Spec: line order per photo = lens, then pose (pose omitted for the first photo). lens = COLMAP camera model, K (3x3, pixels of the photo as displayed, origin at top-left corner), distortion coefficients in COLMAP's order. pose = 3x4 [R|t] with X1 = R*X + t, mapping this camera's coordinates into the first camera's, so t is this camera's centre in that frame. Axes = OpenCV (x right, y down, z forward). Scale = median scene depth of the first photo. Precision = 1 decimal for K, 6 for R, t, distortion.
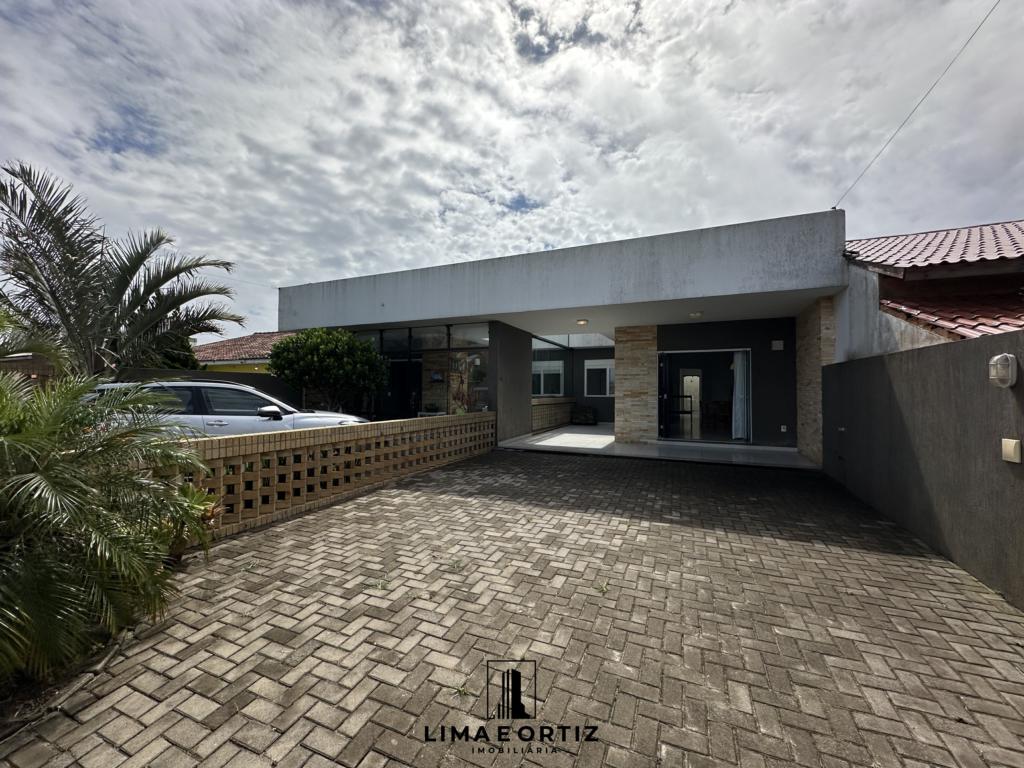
lens RADIAL K [[409.6, 0, 512.8], [0, 409.6, 383.0], [0, 0, 1]] dist [-0.003800, 0.000547]
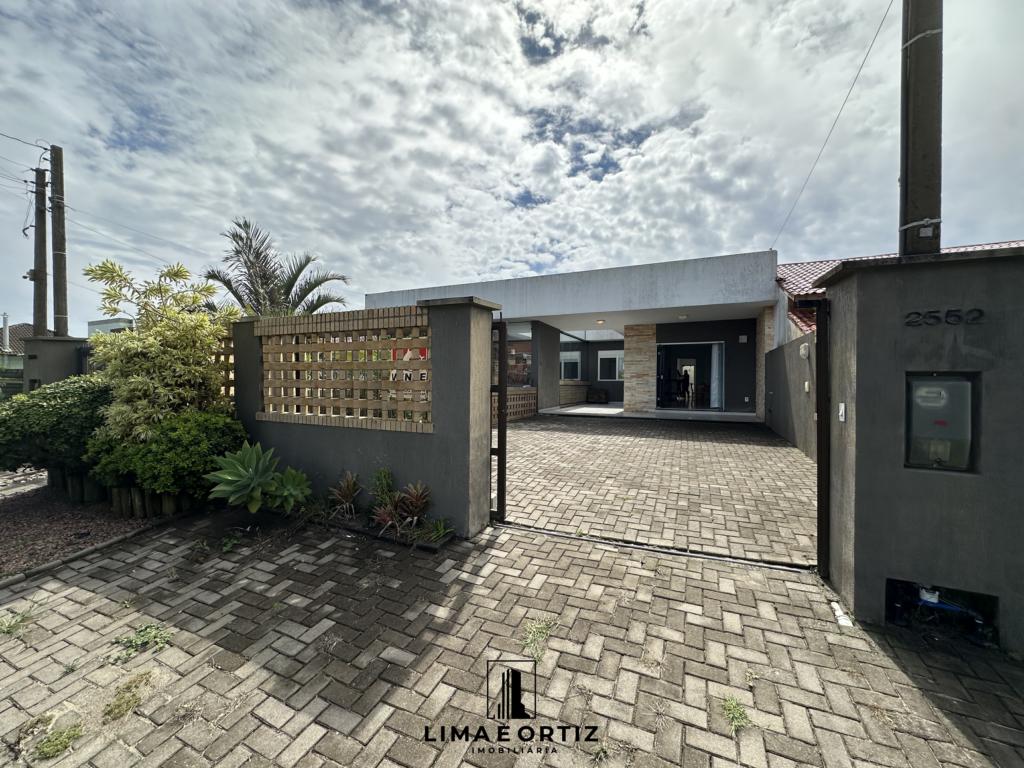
lens RADIAL K [[409.9, 0, 507.3], [0, 409.9, 370.3], [0, 0, 1]] dist [-0.014514, 0.000197]
pose [[0.999717, 0.003809, -0.023485, -0.105008], [-0.004156, 0.999883, -0.014743, 0.033040], [0.023426, 0.014837, 0.999615, -0.359214]]
